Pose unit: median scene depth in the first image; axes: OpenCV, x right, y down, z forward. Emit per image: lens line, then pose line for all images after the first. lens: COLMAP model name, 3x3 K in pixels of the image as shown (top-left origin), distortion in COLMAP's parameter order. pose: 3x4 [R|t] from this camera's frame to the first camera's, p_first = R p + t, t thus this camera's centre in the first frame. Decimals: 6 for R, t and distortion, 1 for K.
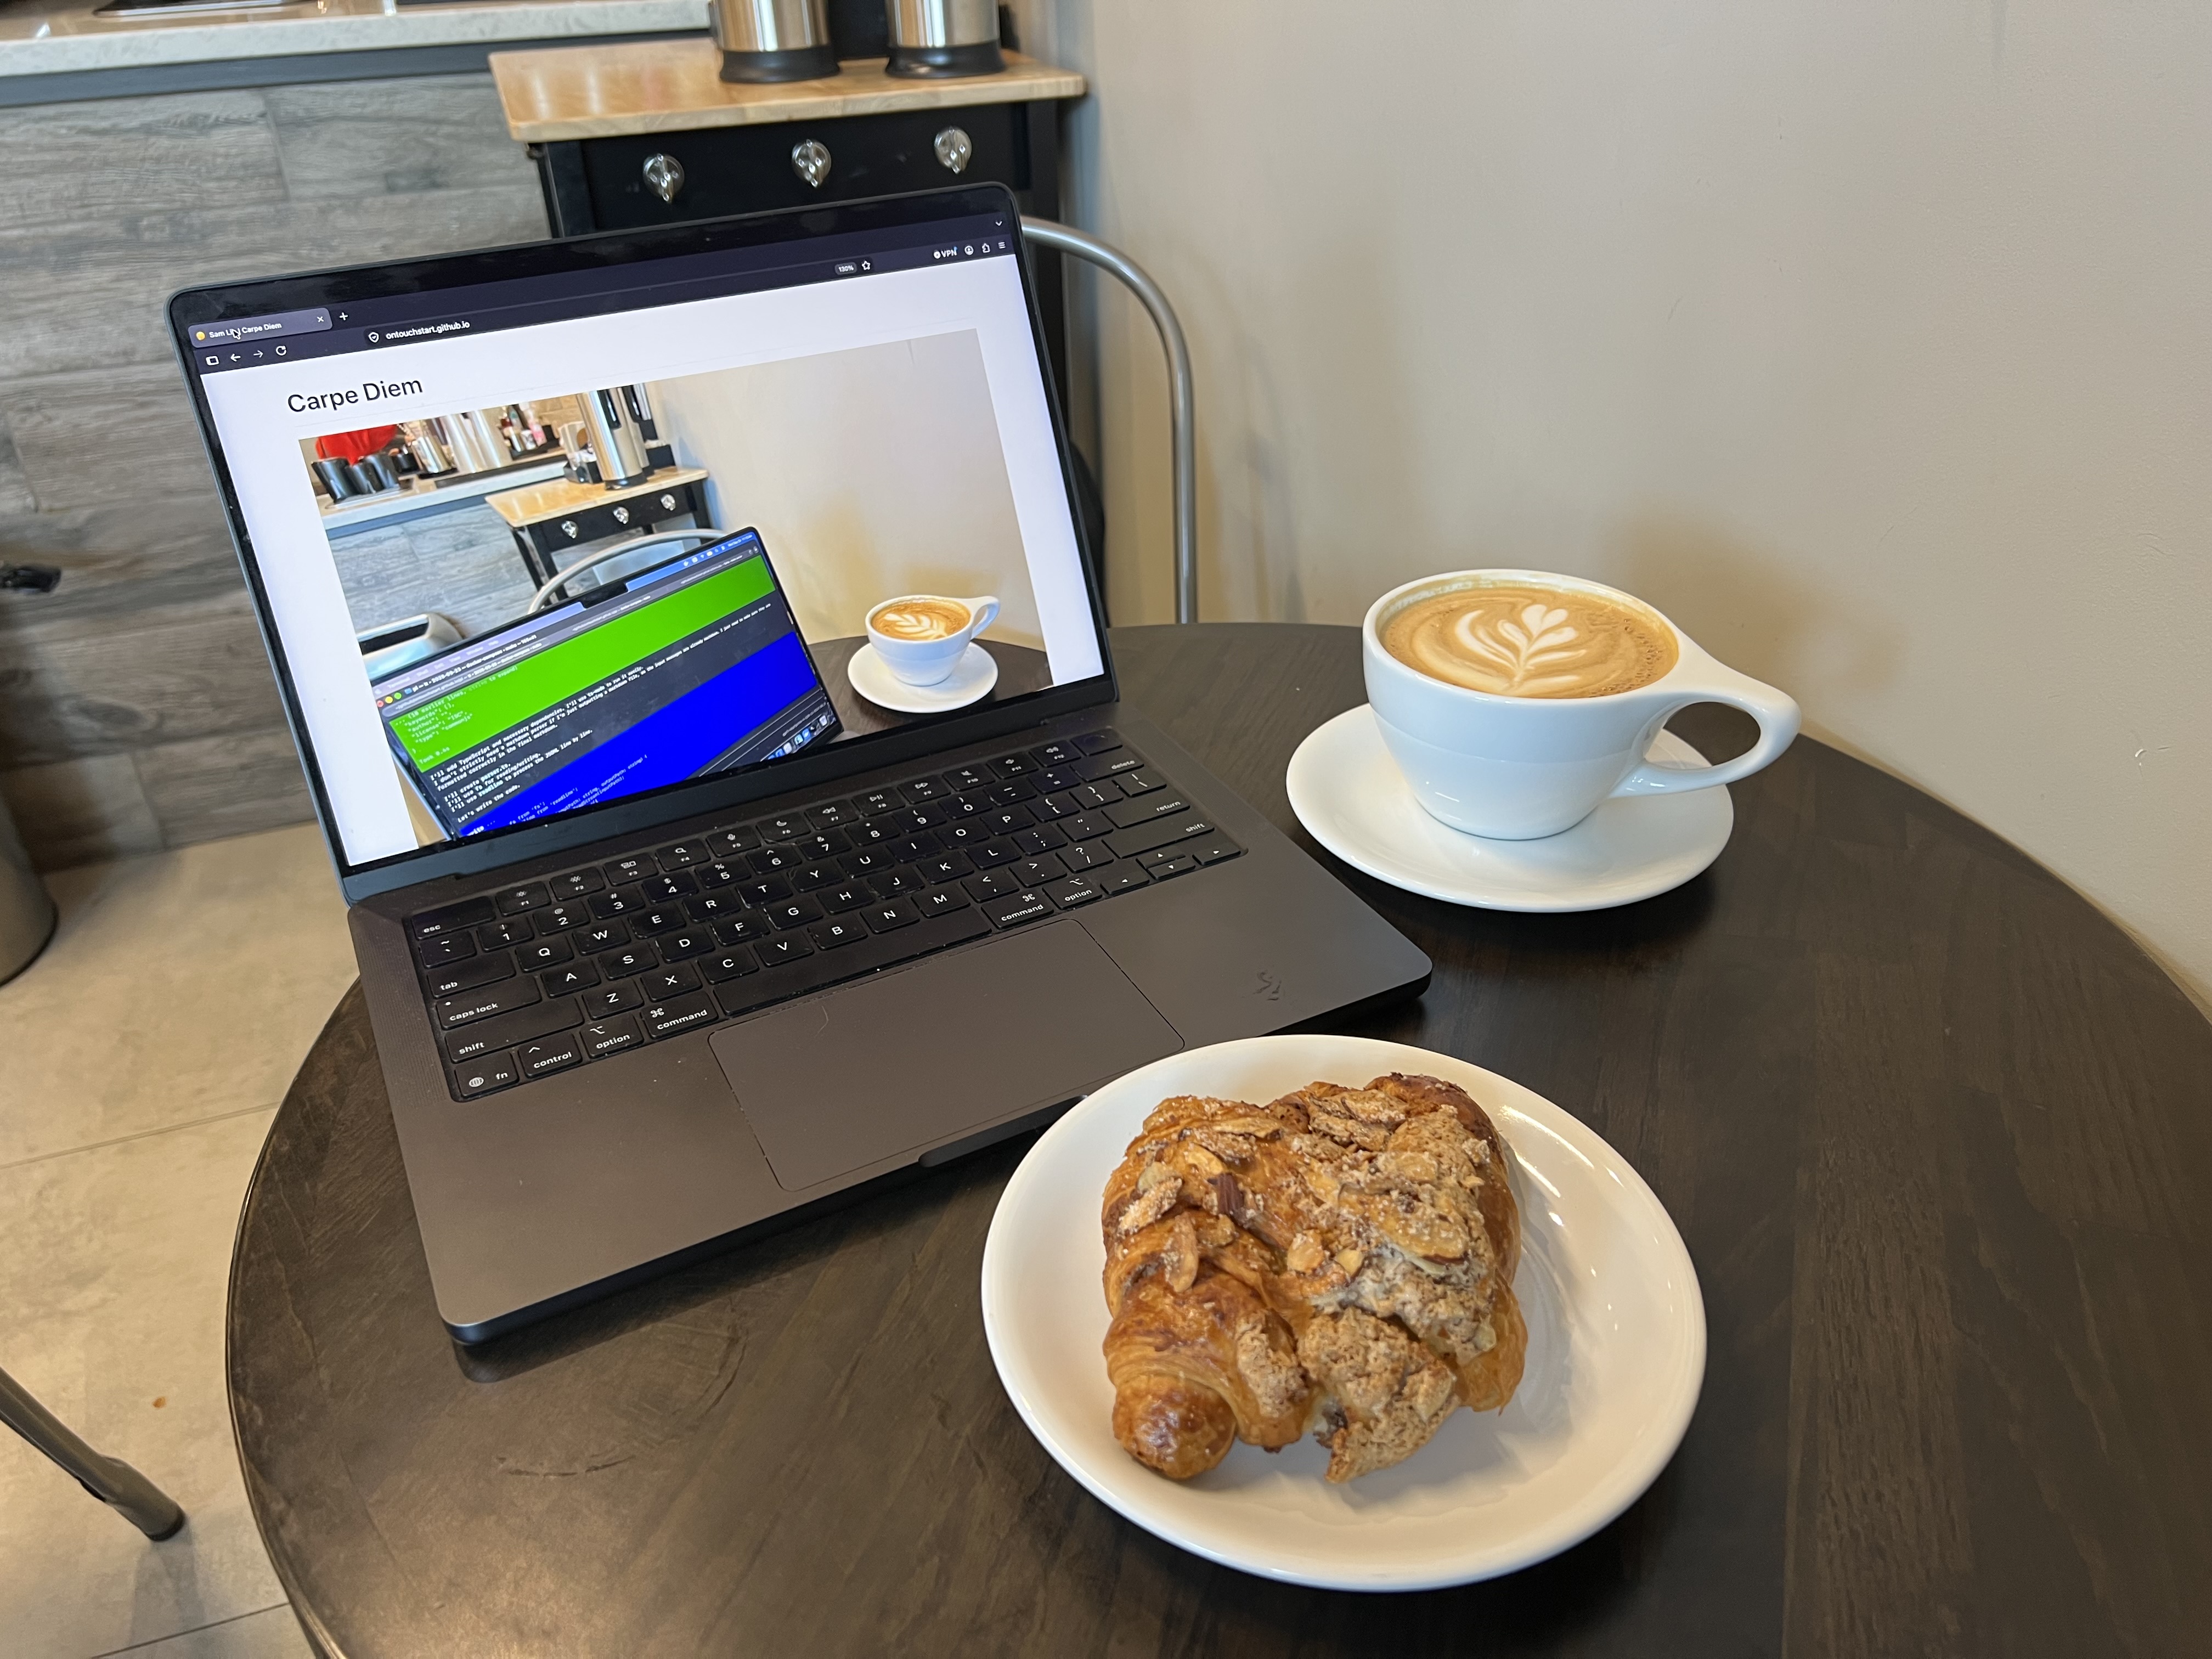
lens RADIAL K [[1691.0, 0, 1106.0], [0, 1691.0, 829.5], [0, 0, 1]] dist [-0.051441, -0.001334]
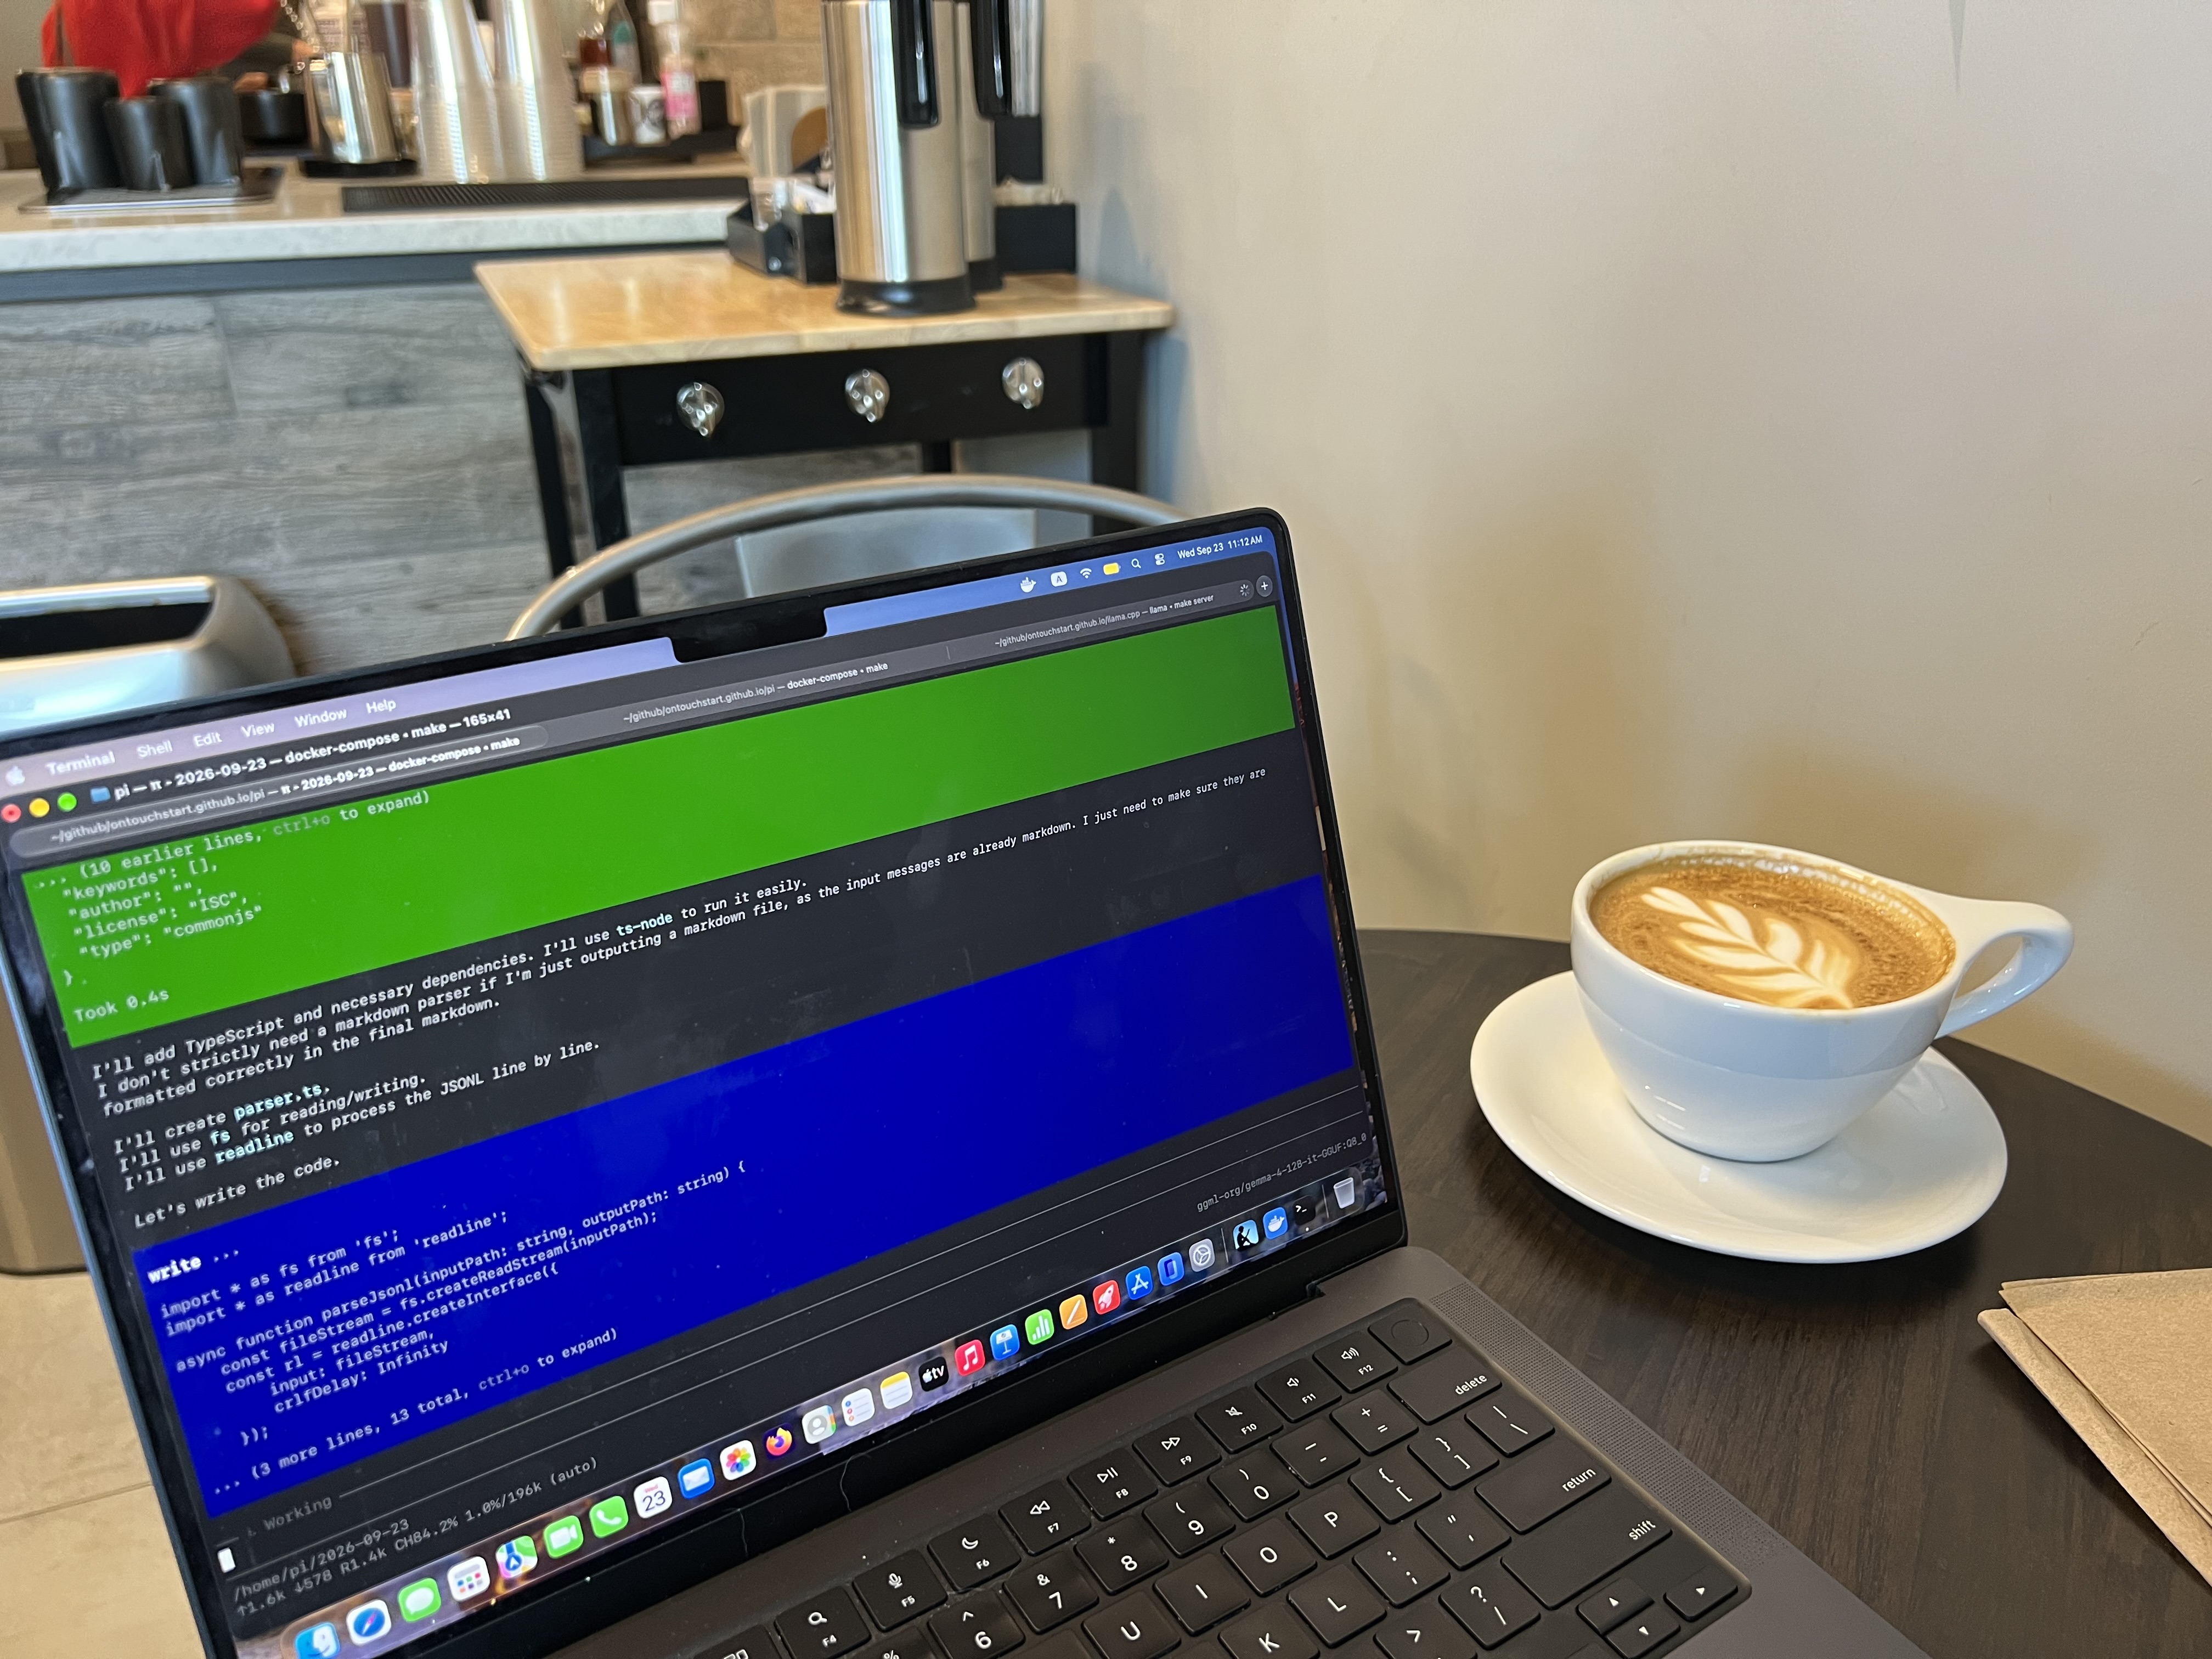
lens RADIAL K [[1688.2, 0, 1106.0], [0, 1688.2, 829.5], [0, 0, 1]] dist [0.014670, -0.000344]
pose [[0.890618, 0.215919, -0.400224, -0.107005], [-0.255256, 0.965730, -0.047015, -0.107028], [0.376357, 0.144032, 0.915211, 0.749774]]
